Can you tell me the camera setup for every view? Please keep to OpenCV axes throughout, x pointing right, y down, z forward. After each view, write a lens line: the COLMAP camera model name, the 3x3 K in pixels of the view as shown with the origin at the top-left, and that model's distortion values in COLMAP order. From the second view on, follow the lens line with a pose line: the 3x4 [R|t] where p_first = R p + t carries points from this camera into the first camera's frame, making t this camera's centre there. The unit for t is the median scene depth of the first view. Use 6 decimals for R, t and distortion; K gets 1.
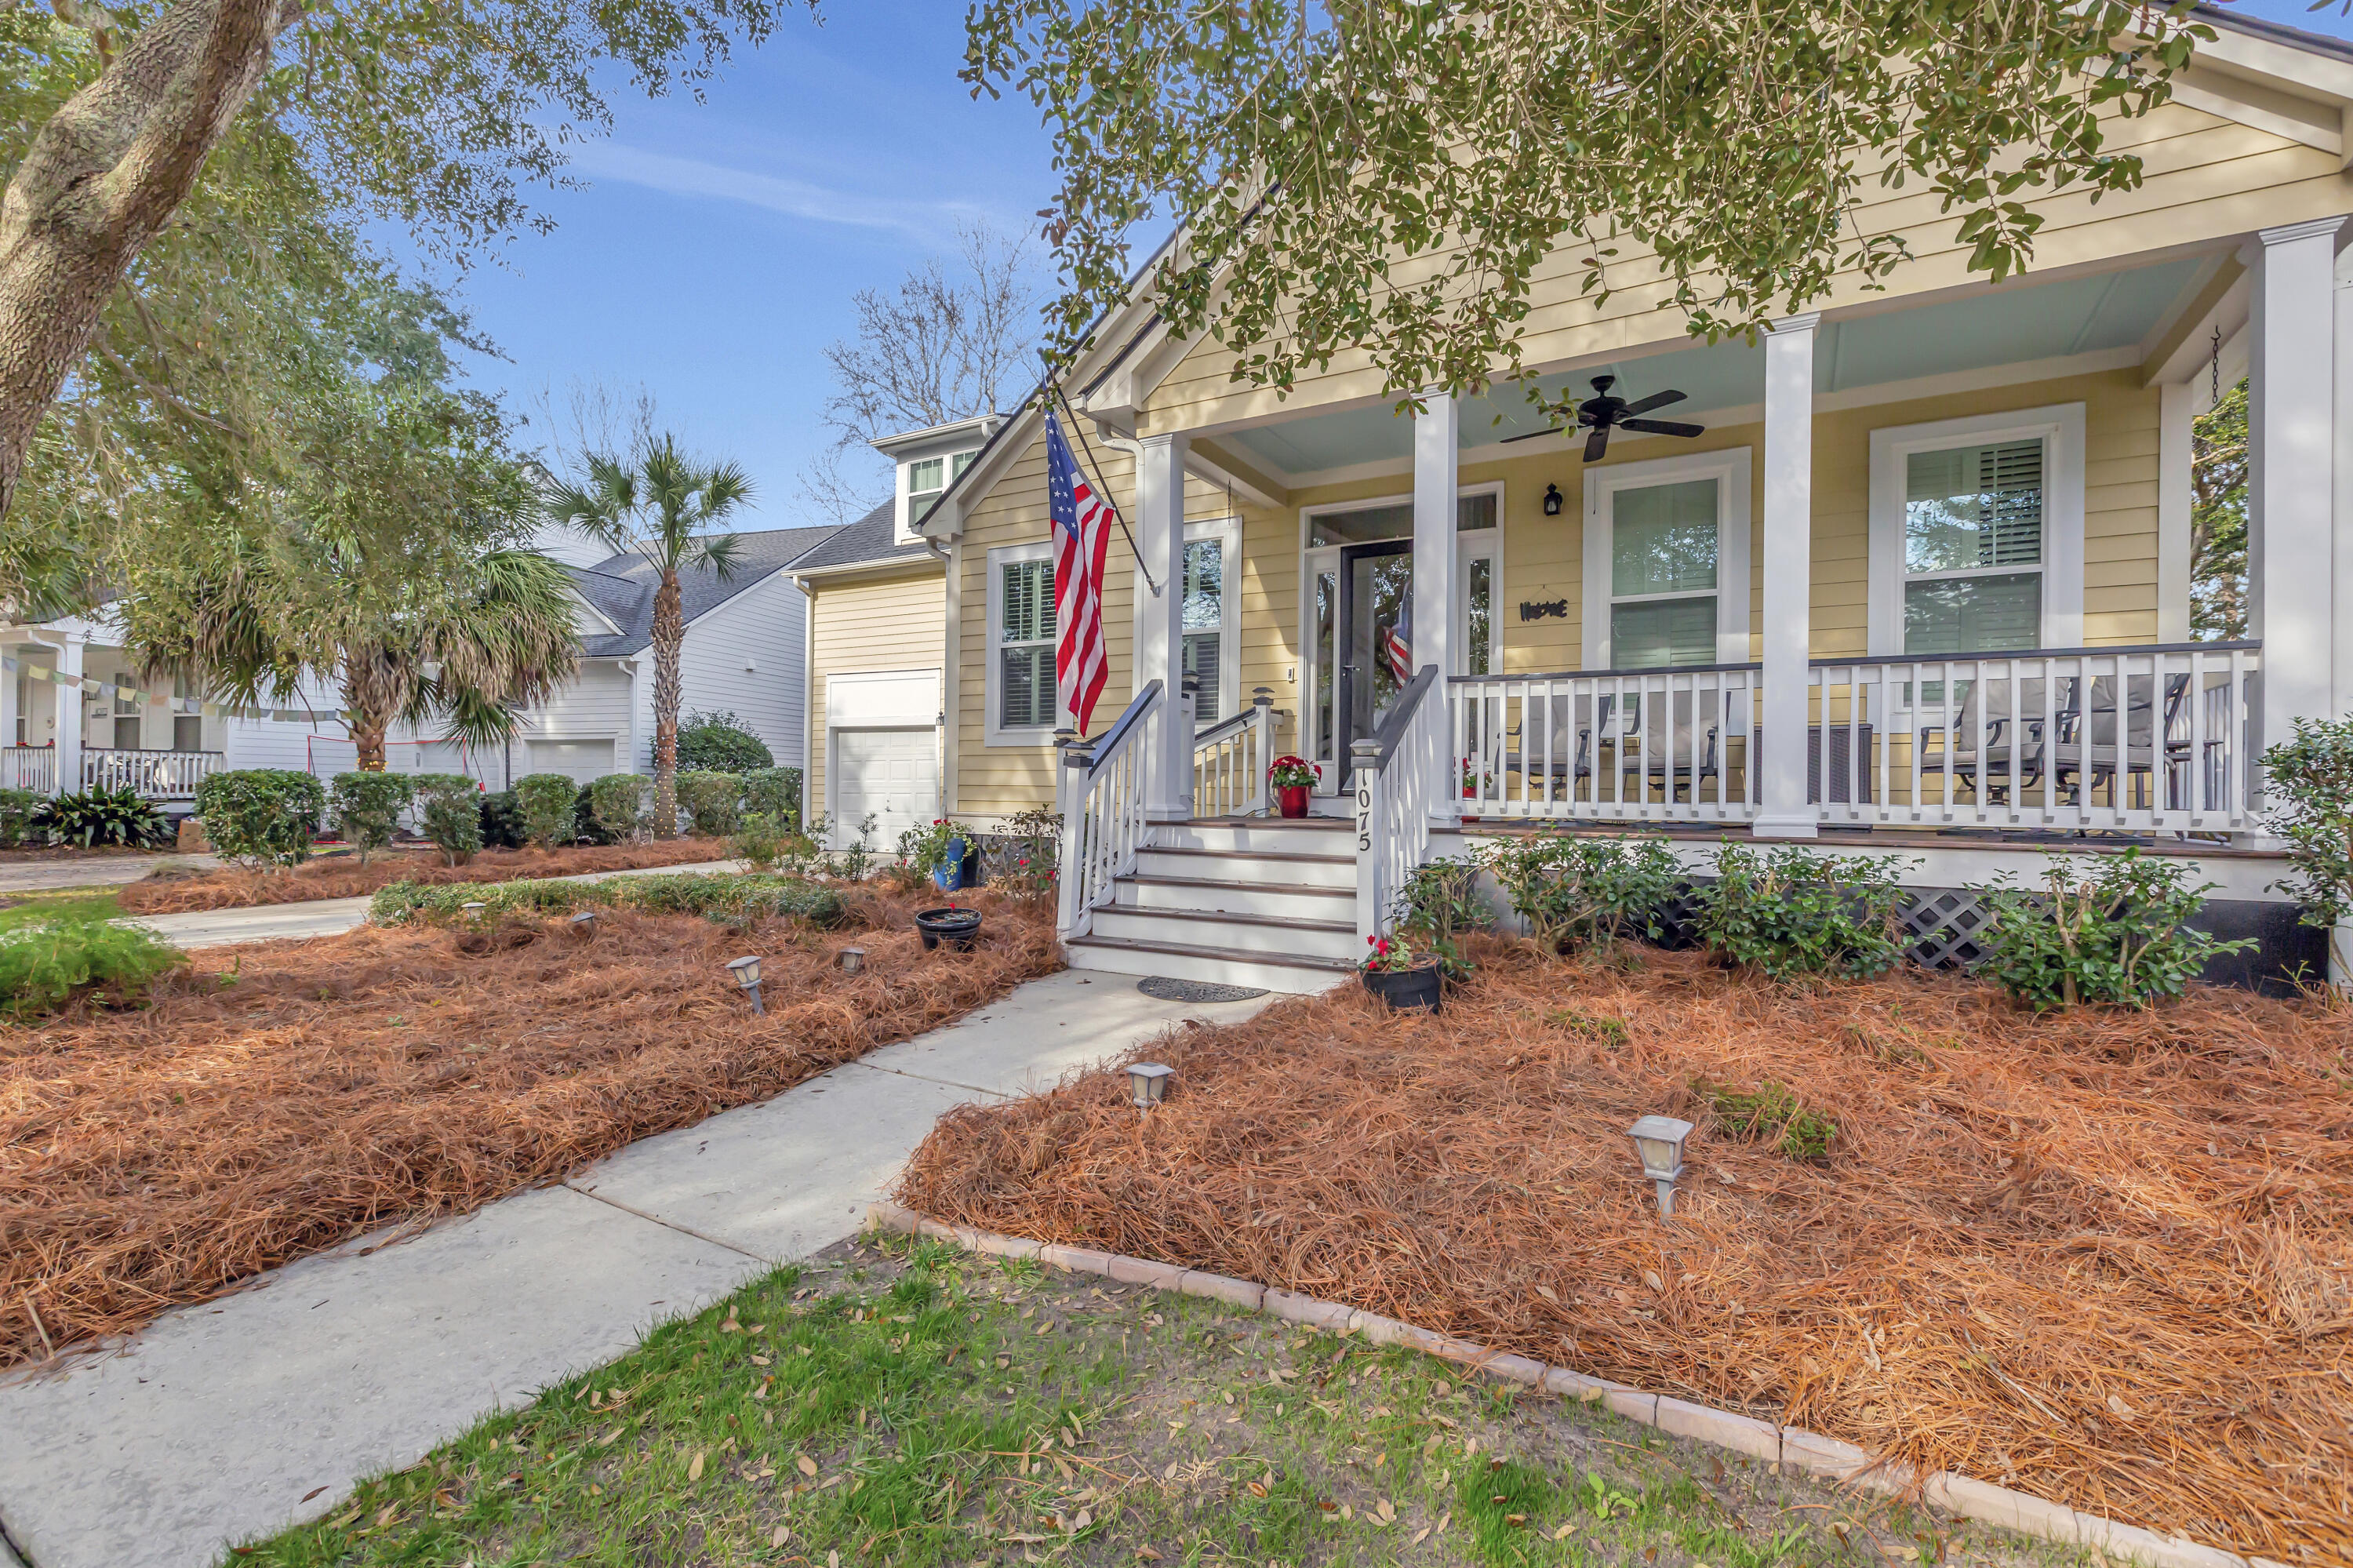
lens RADIAL K [[1053.4, 0, 1169.6], [0, 1053.4, 793.5], [0, 0, 1]] dist [-0.000154, -0.000616]
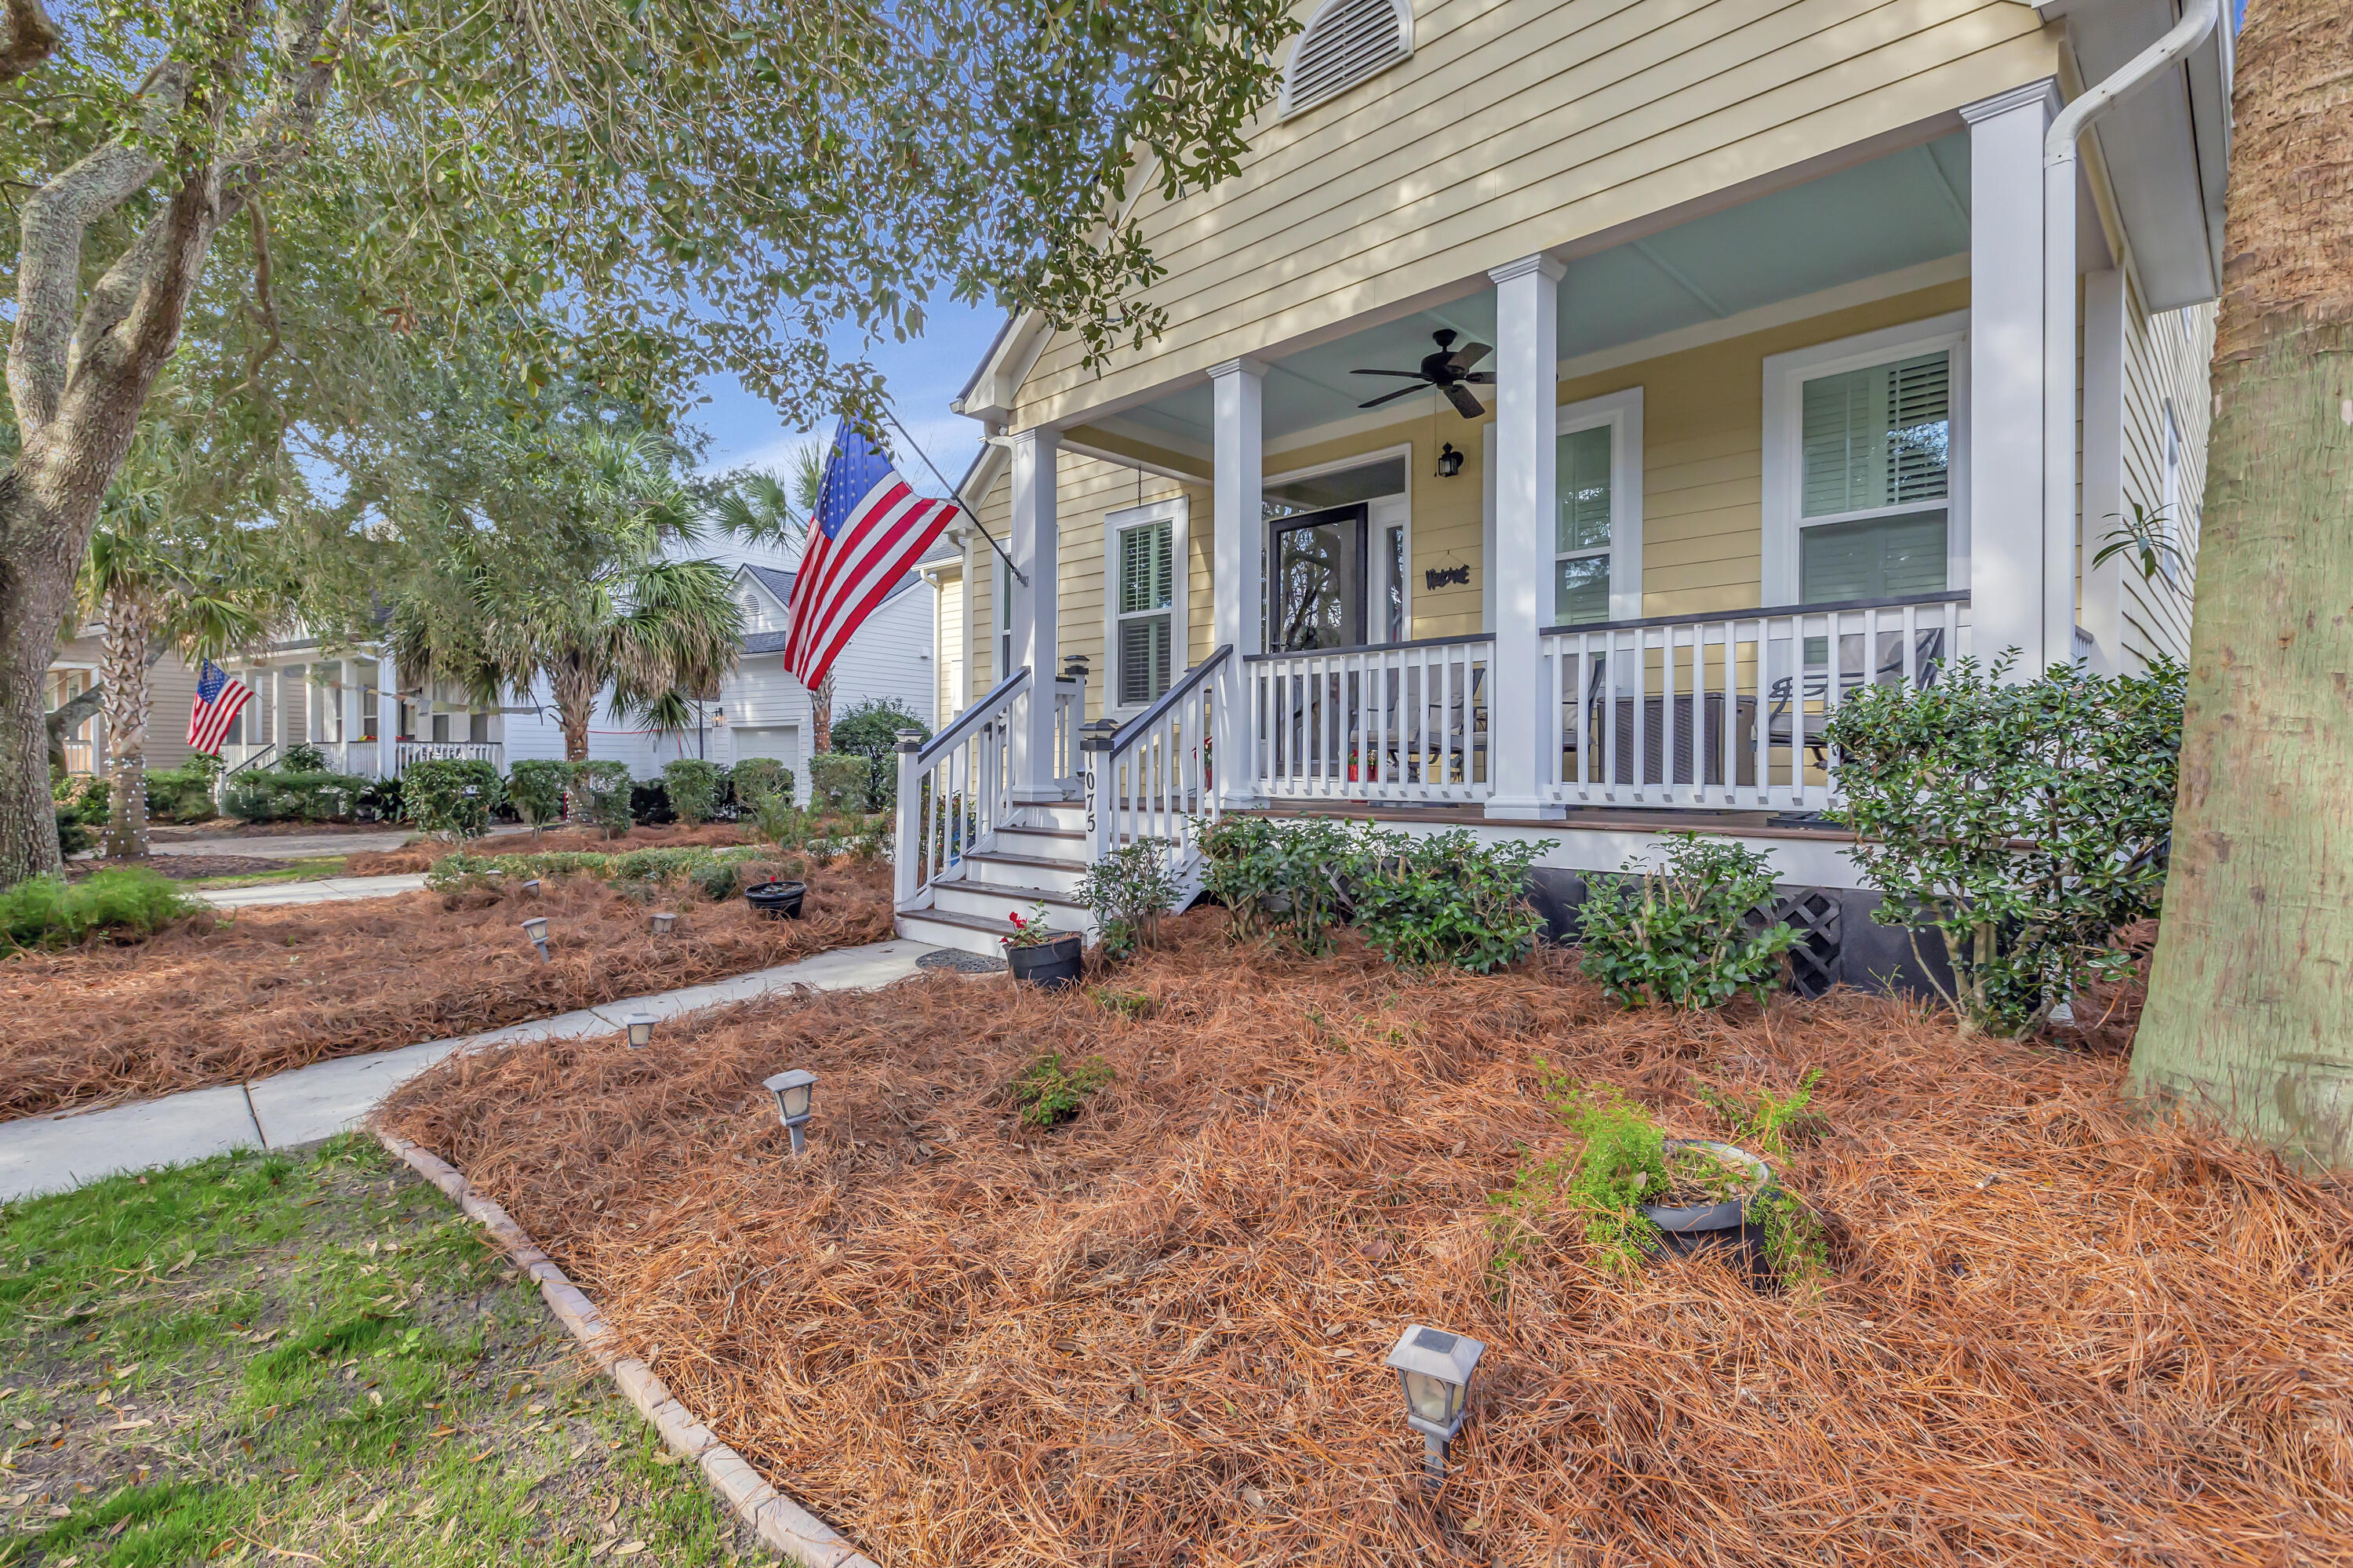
lens RADIAL K [[1091.3, 0, 1178.8], [0, 1091.3, 774.6], [0, 0, 1]] dist [-0.002780, -0.000033]
pose [[0.968818, -0.007278, -0.247665, 0.432648], [0.008452, 0.999958, 0.003677, -0.003487], [0.247628, -0.005655, 0.968839, -0.008593]]
